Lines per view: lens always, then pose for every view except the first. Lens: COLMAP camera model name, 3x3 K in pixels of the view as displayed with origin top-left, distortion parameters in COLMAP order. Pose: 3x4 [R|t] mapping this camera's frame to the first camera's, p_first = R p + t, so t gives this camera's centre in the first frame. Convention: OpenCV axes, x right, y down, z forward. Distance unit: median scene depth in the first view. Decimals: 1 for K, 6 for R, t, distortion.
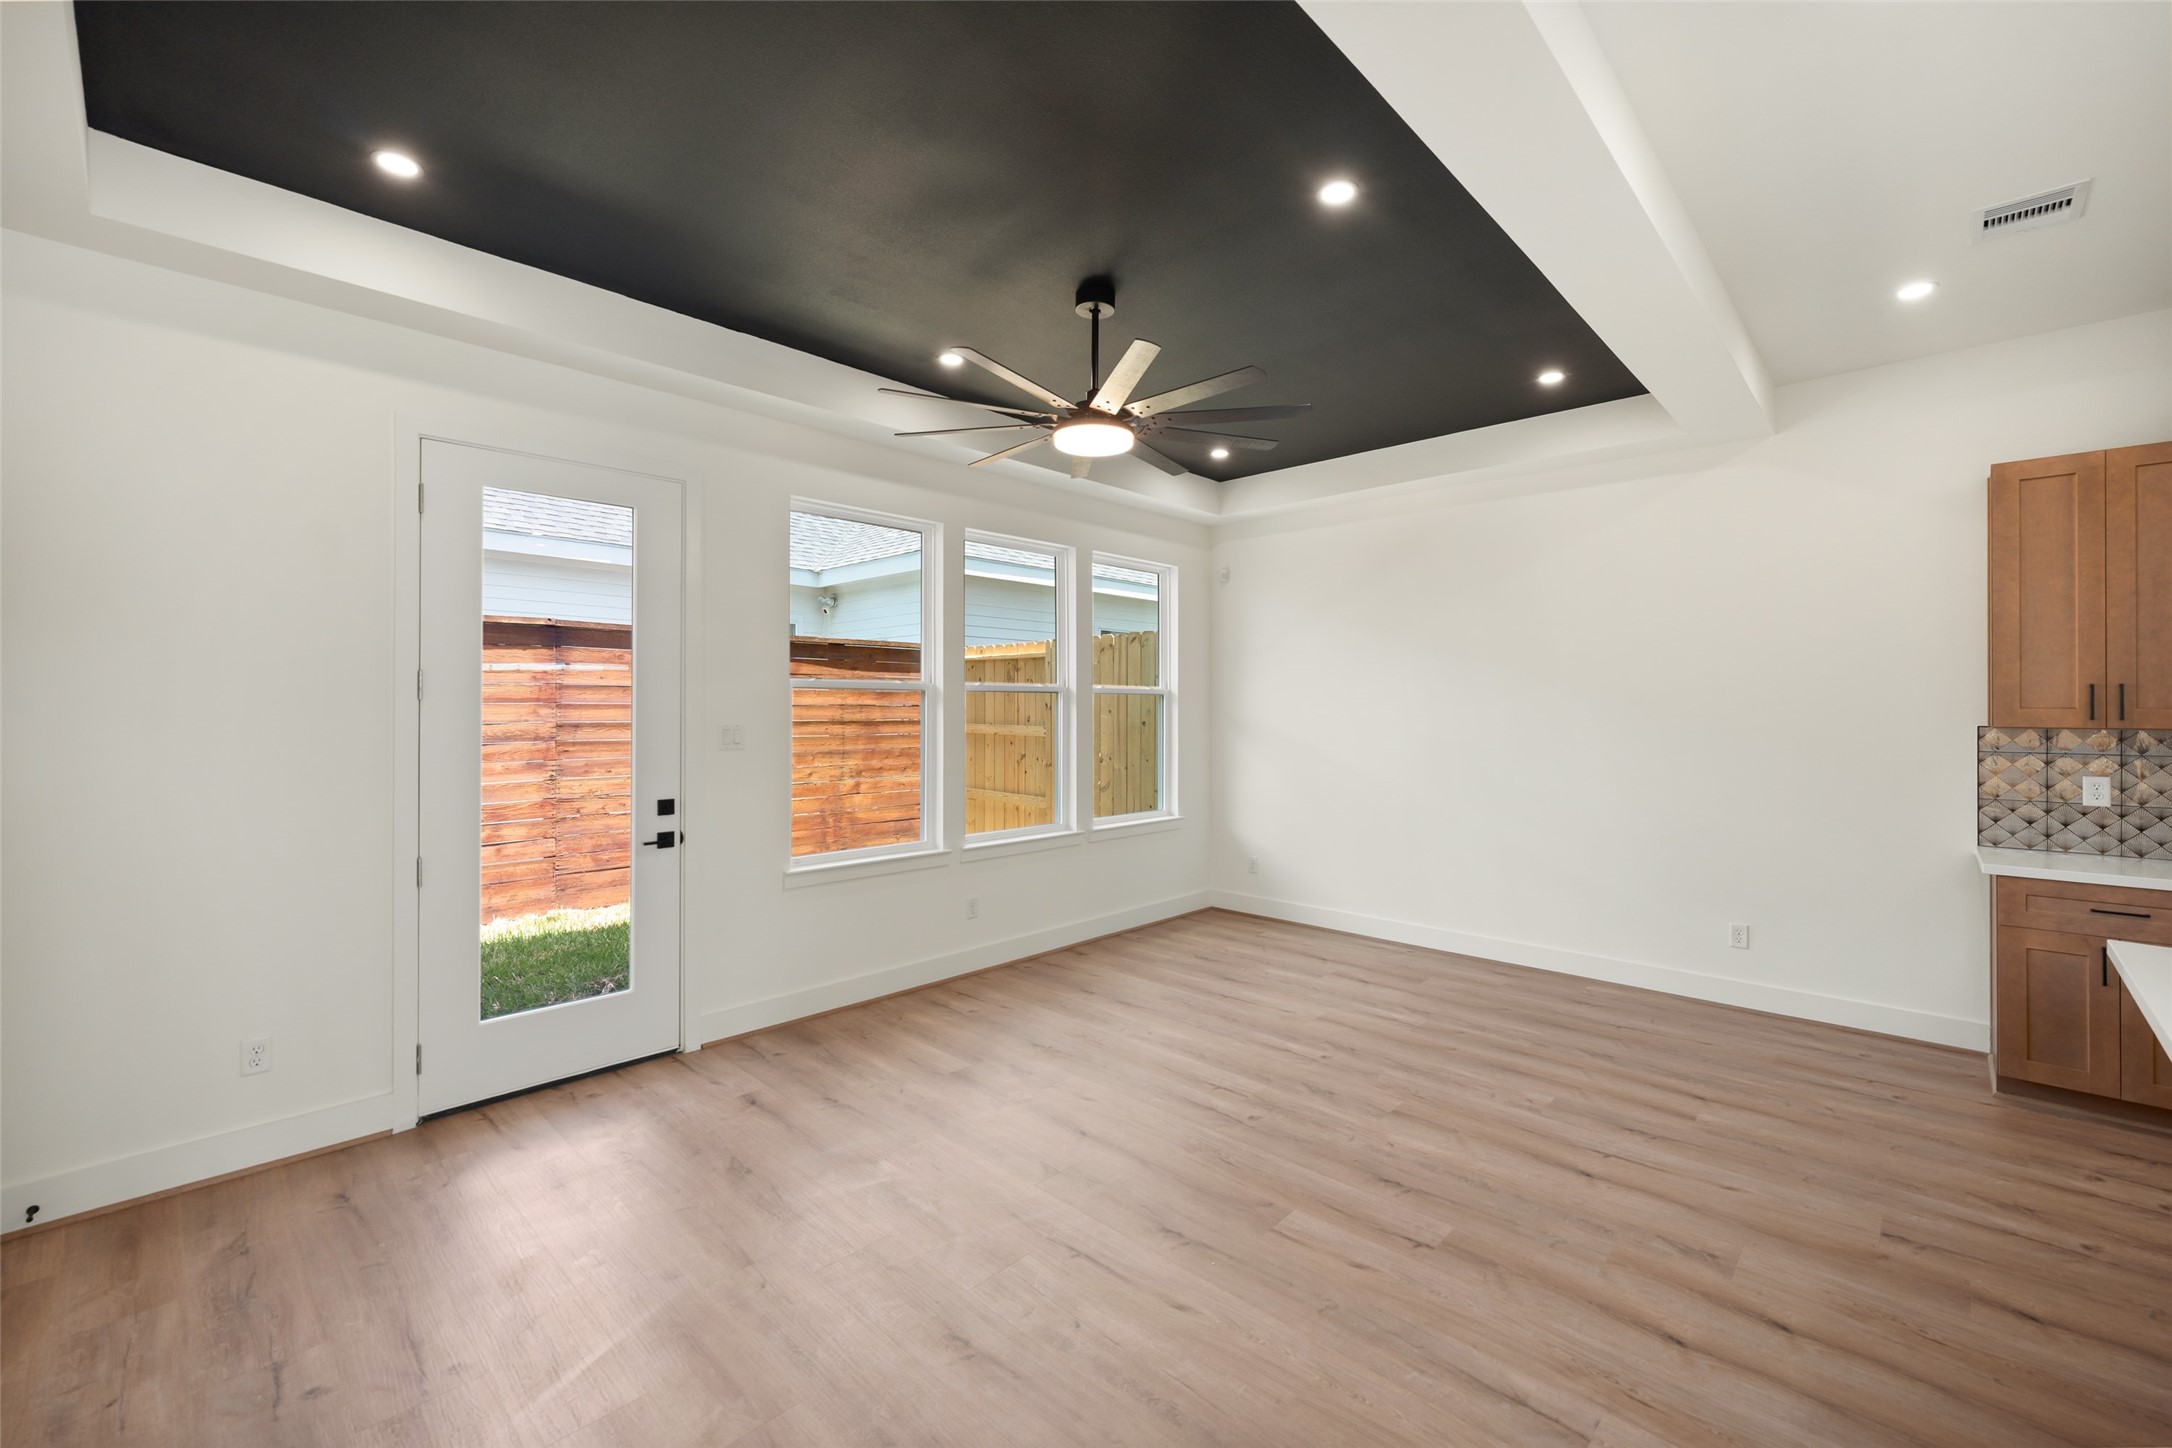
lens RADIAL K [[885.9, 0, 1085.2], [0, 885.9, 702.2], [0, 0, 1]] dist [0.001018, -0.000225]
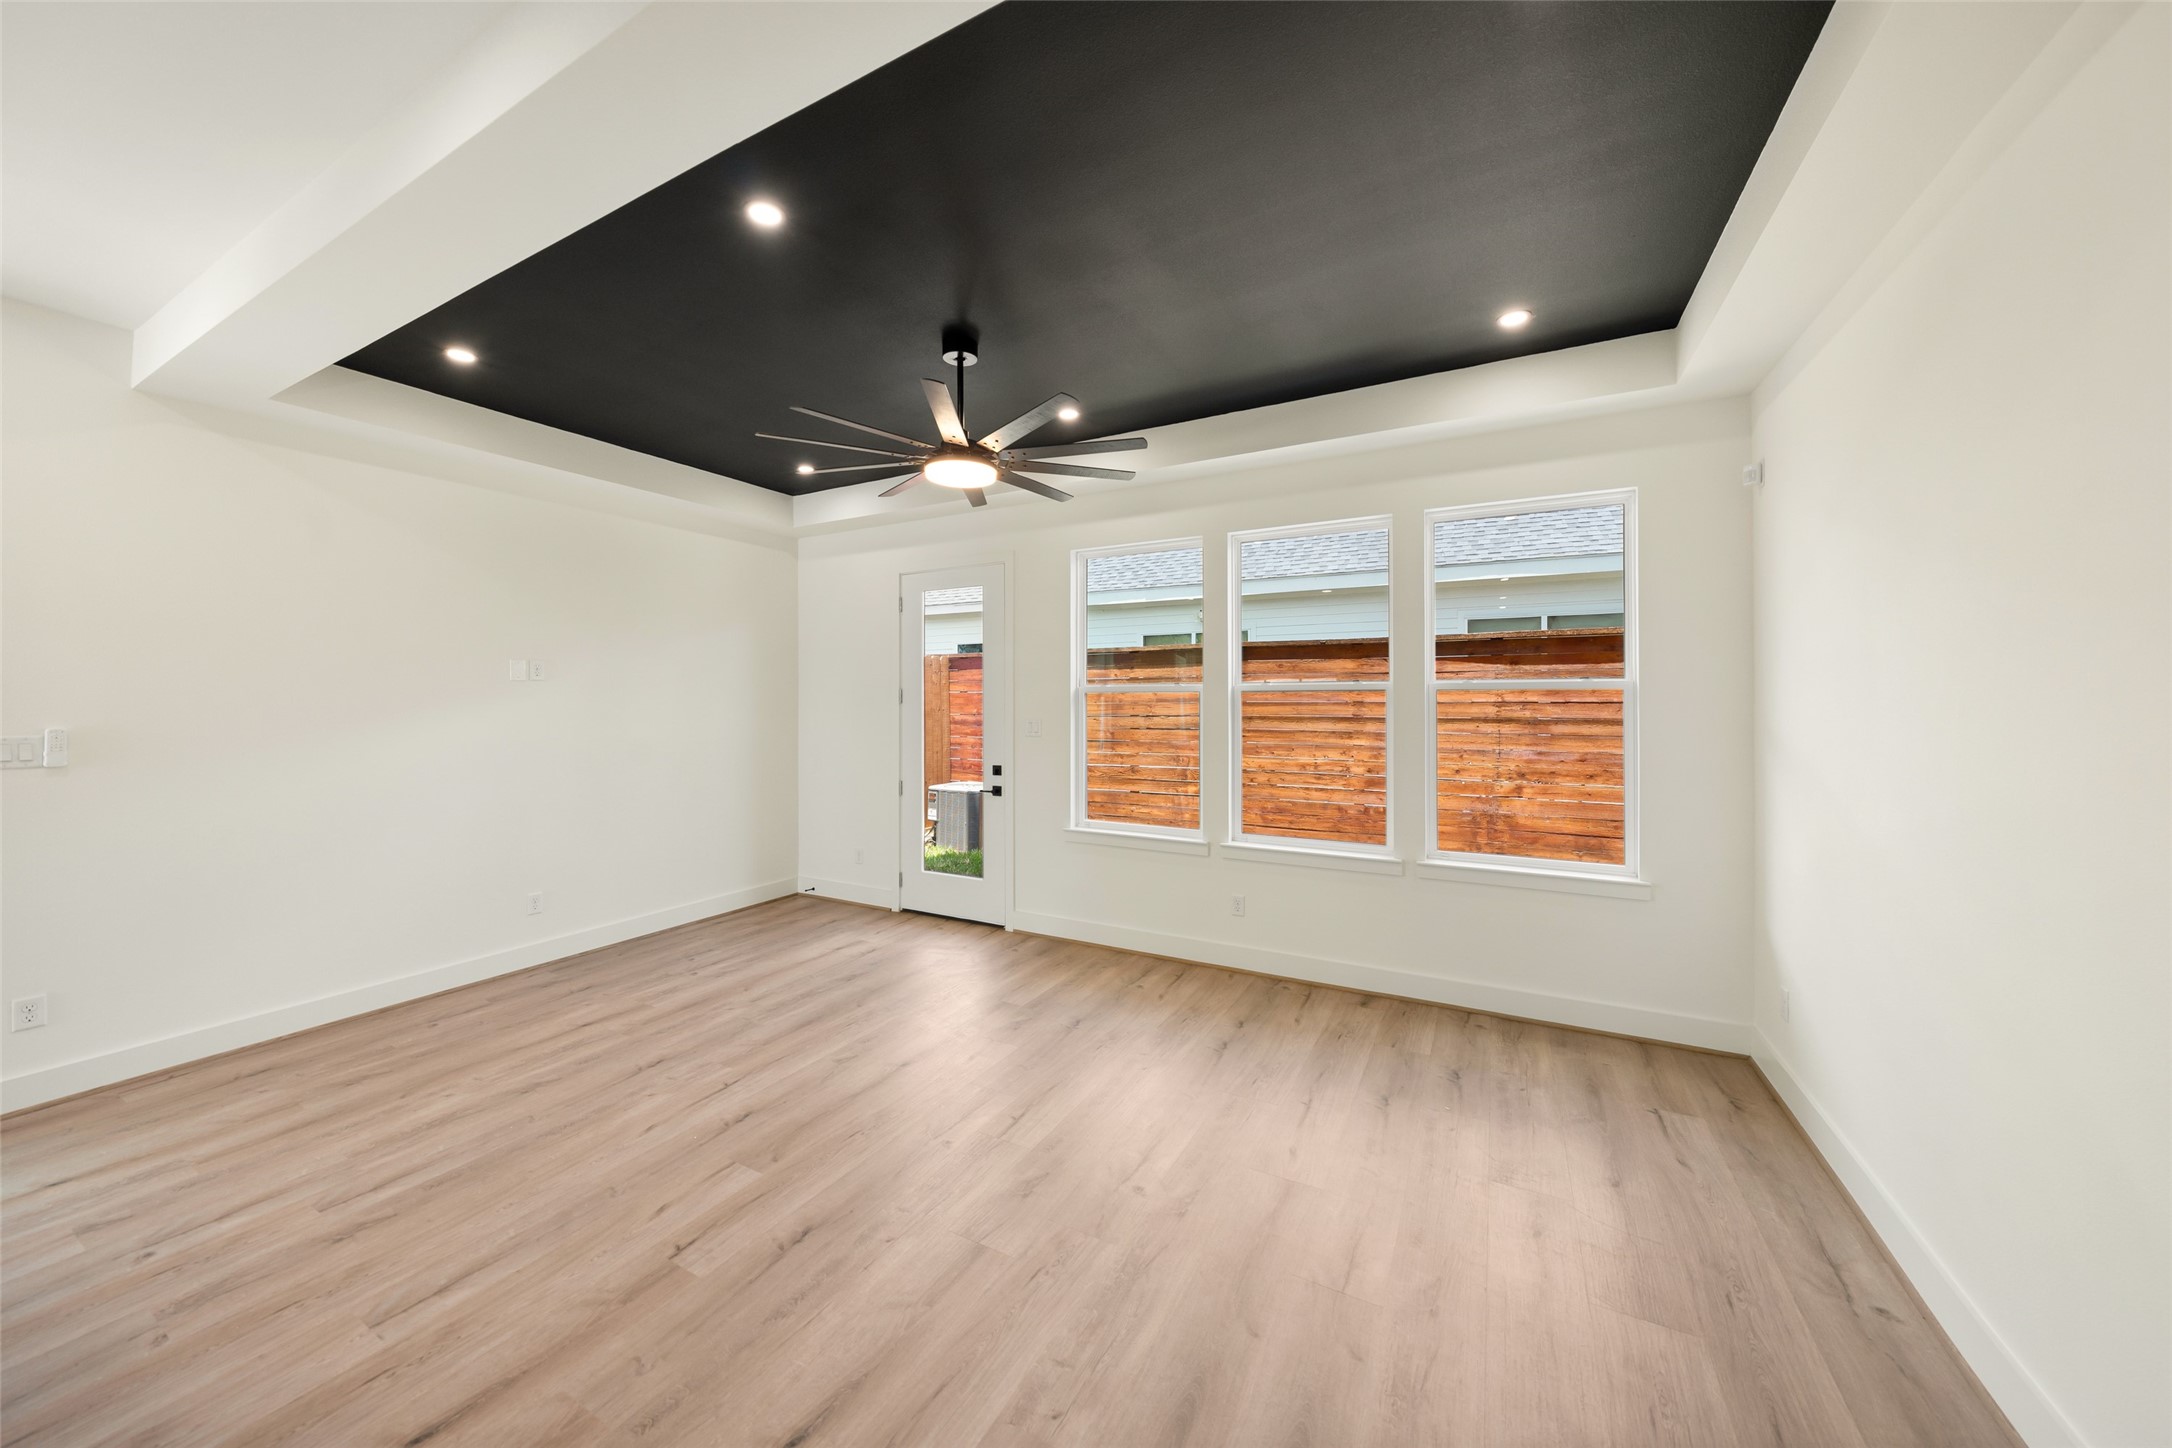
lens RADIAL K [[751.5, 0, 1087.6], [0, 751.5, 701.2], [0, 0, 1]] dist [-0.001792, -0.000011]
pose [[0.267805, -0.000399, -0.963473, 0.832200], [0.007488, 0.999971, 0.001667, -0.006051], [0.963444, -0.007661, 0.267800, 0.768841]]
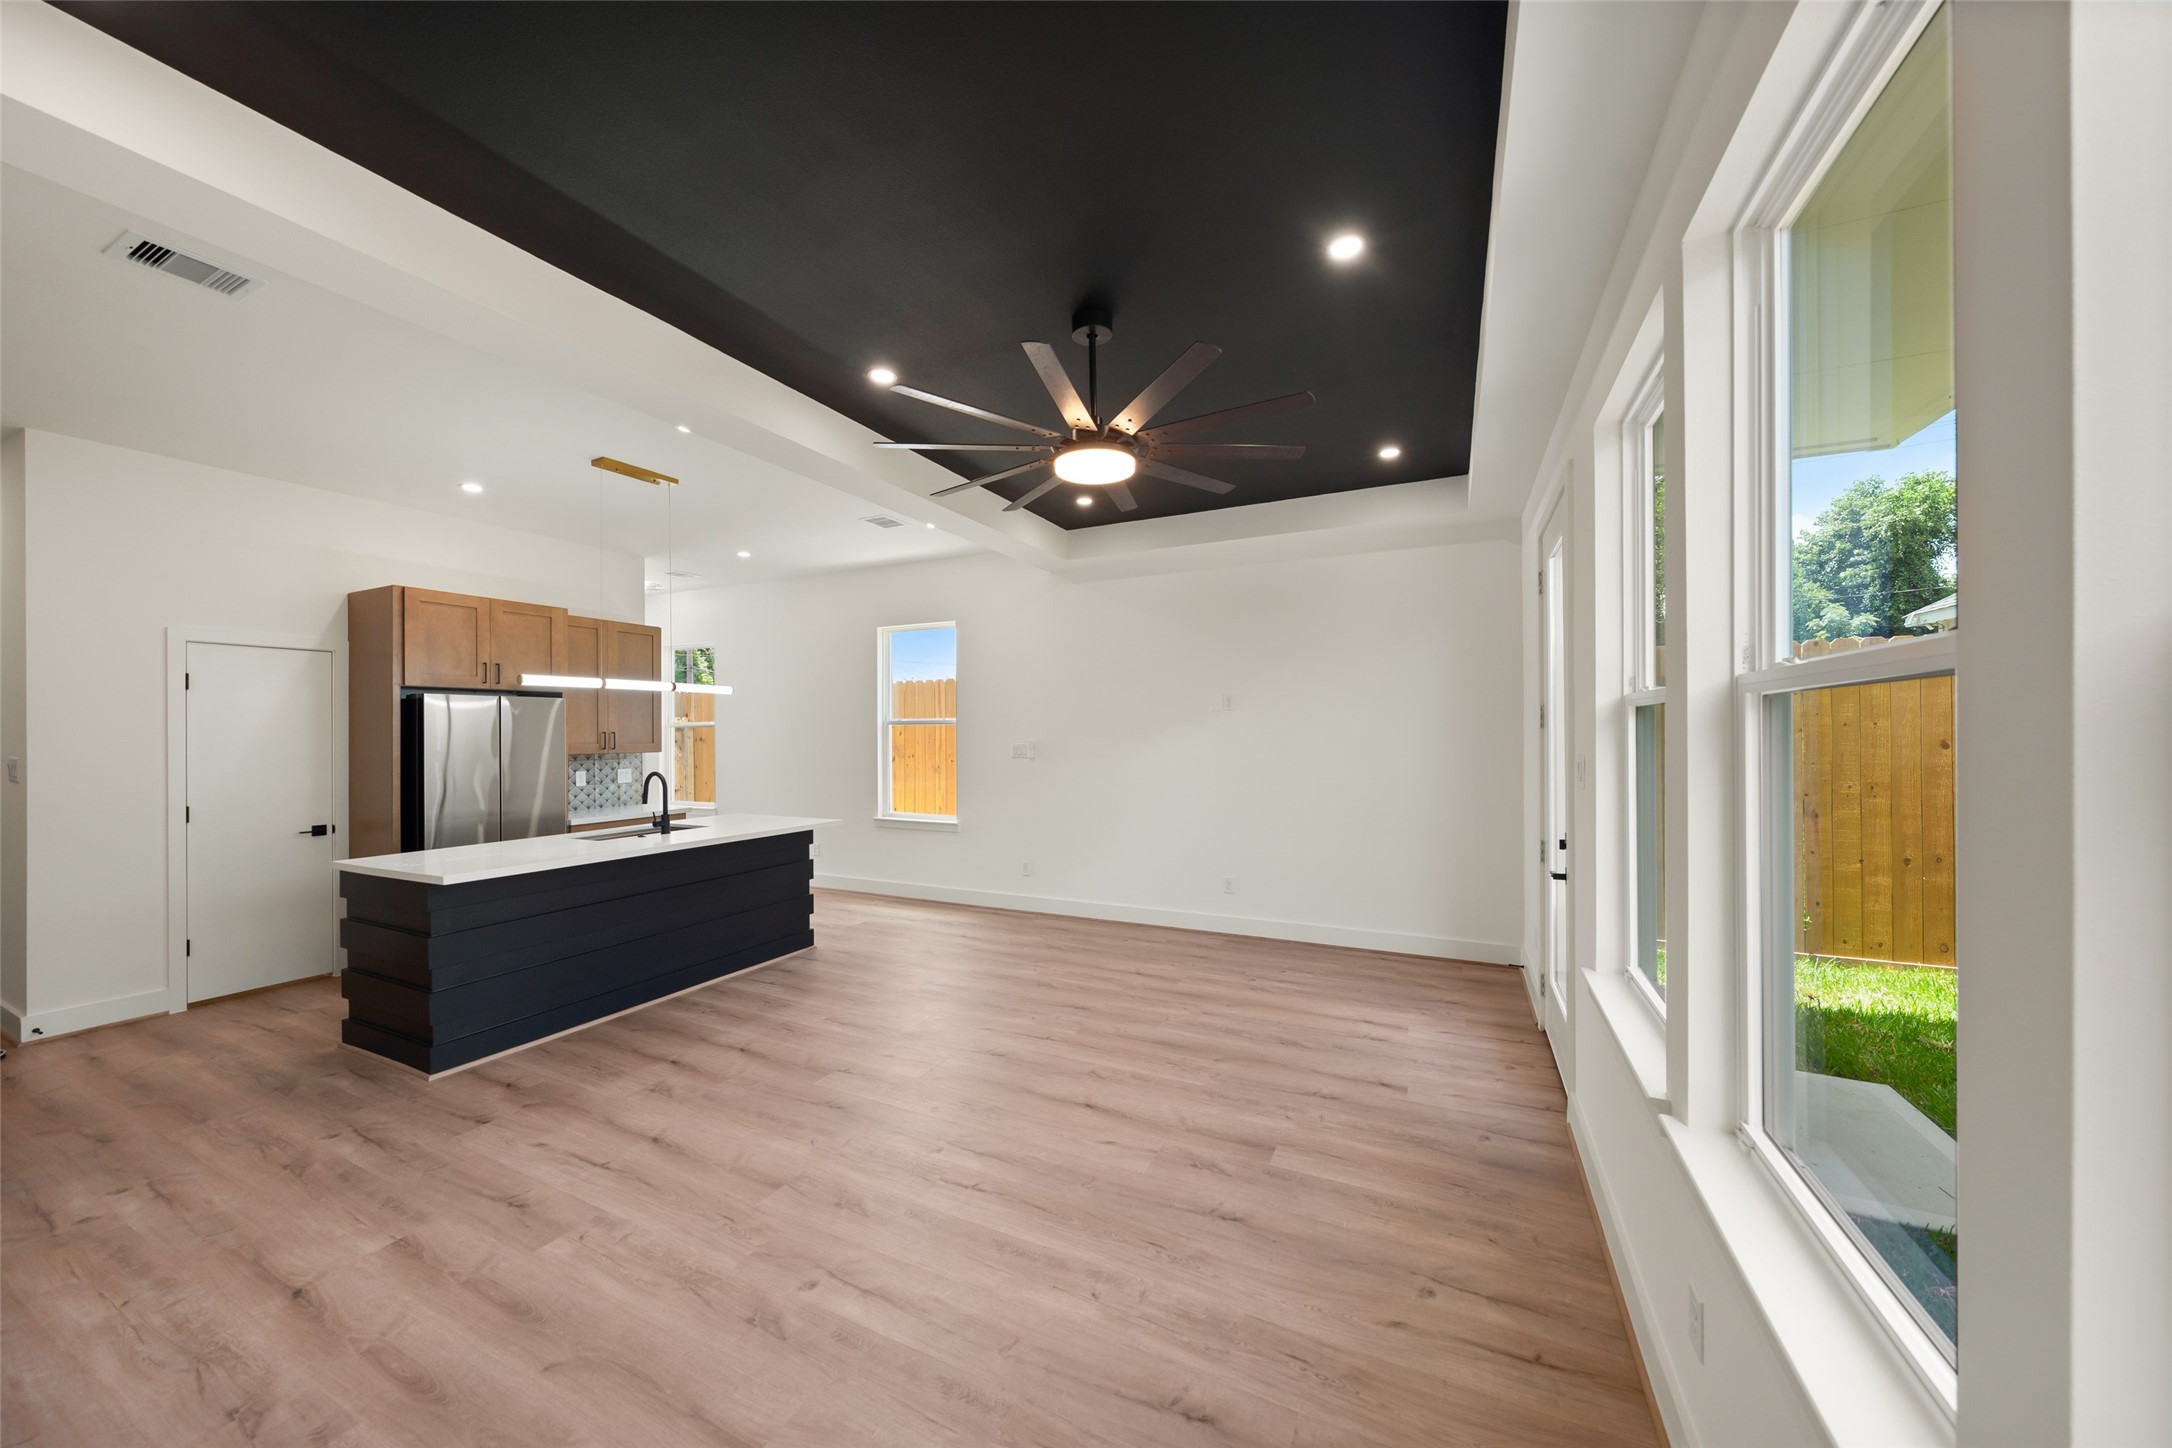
lens RADIAL K [[751.5, 0, 1088.0], [0, 751.5, 731.1], [0, 0, 1]] dist [-0.001792, -0.000011]
pose [[-0.949770, 0.005905, -0.312894, 0.239641], [0.006881, 0.999974, -0.002015, 0.000708], [0.312874, -0.004067, -0.949786, 1.530735]]
